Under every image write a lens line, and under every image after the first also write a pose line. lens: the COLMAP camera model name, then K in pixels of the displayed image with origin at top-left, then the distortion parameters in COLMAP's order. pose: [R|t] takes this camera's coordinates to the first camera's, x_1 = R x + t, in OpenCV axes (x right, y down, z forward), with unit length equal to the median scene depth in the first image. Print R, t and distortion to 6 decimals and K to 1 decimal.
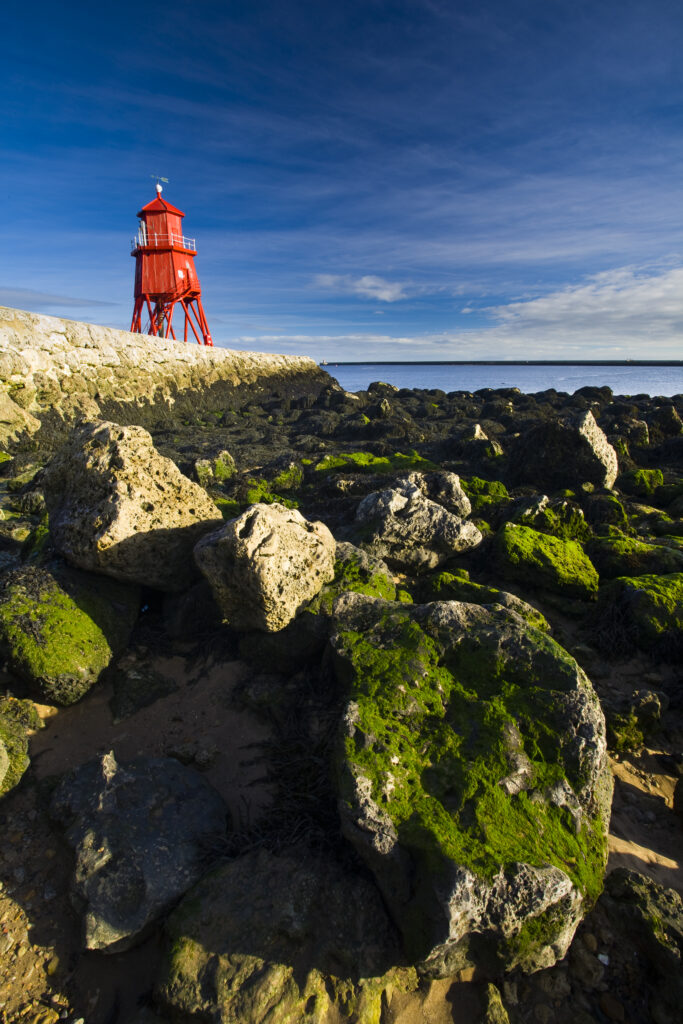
lens RADIAL K [[507.8, 0, 334.4], [0, 507.8, 514.9], [0, 0, 1]] dist [-0.069237, 0.027569]
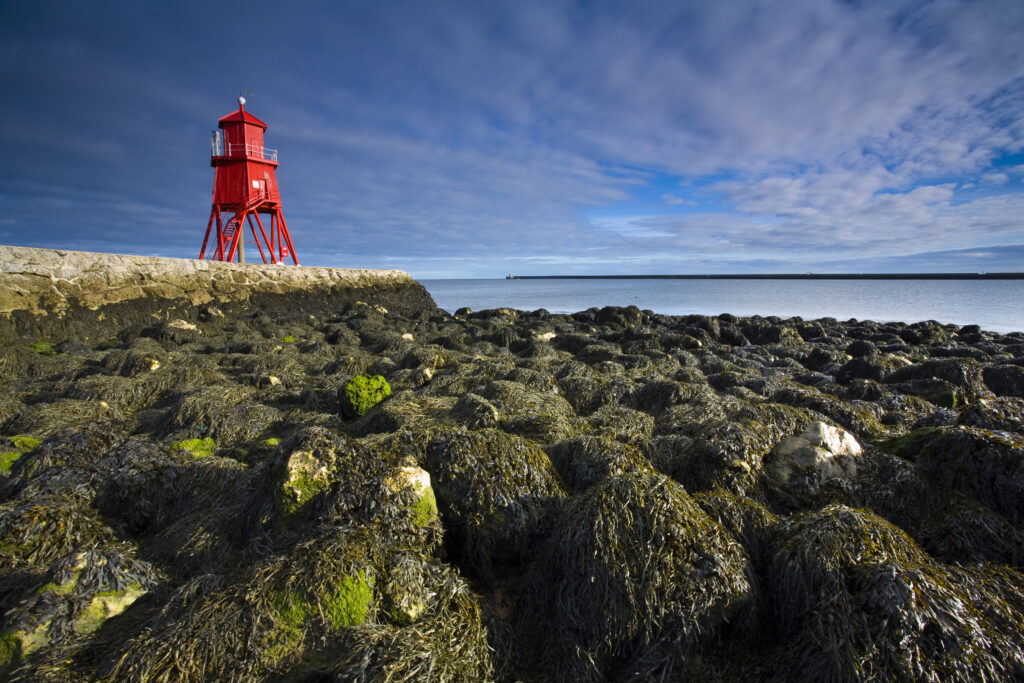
lens RADIAL K [[507.8, 0, 511.7], [0, 507.8, 335.7], [0, 0, 1]] dist [-0.069237, 0.027569]
pose [[0.999621, 0.007686, -0.026435, 0.288329], [-0.012206, 0.984432, -0.175341, -0.060041], [0.024676, 0.175597, 0.984153, 0.193442]]
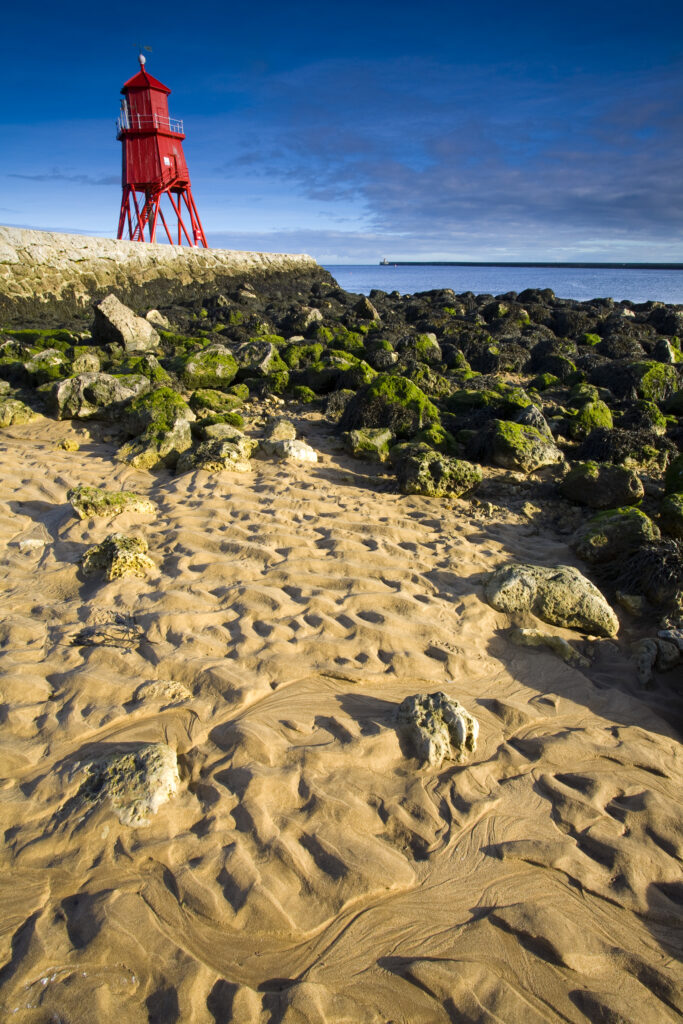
lens RADIAL K [[556.6, 0, 339.1], [0, 556.6, 514.8], [0, 0, 1]] dist [-0.058158, 0.024963]
pose [[0.994825, 0.050884, -0.087943, 0.195563], [-0.038289, 0.989496, 0.139394, 0.028632], [0.094112, -0.135306, 0.986324, -0.097073]]
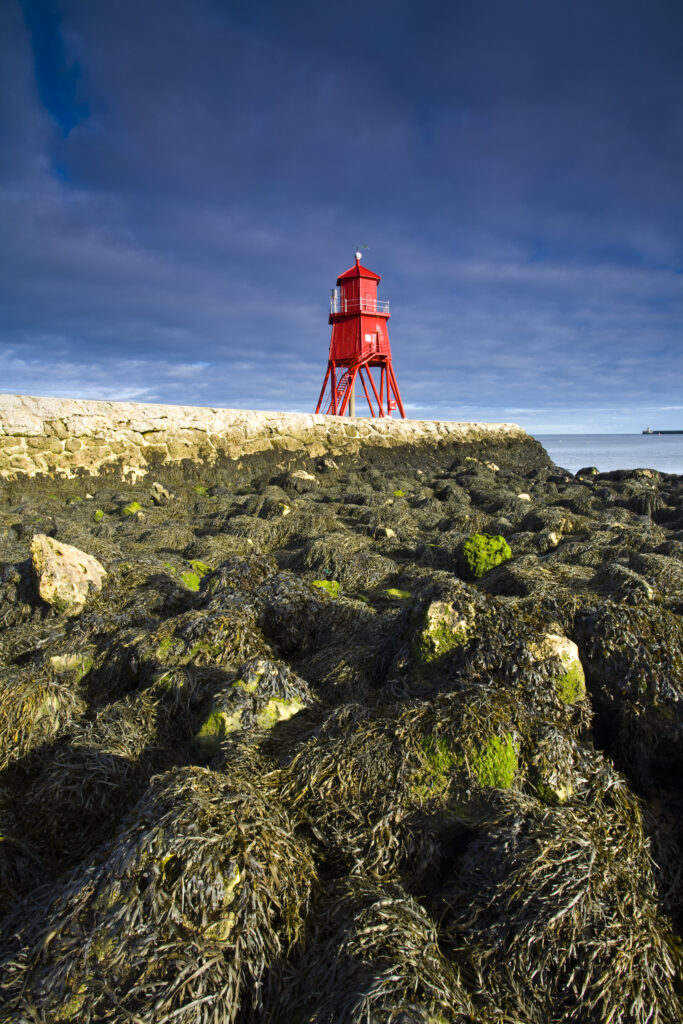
lens RADIAL K [[556.6, 0, 333.3], [0, 556.6, 507.2], [0, 0, 1]] dist [-0.058158, 0.024963]
pose [[0.852564, 0.066480, -0.518377, 0.283207], [-0.145596, 0.982822, -0.113415, -0.058012], [0.501932, 0.172167, 0.847598, 0.190705]]
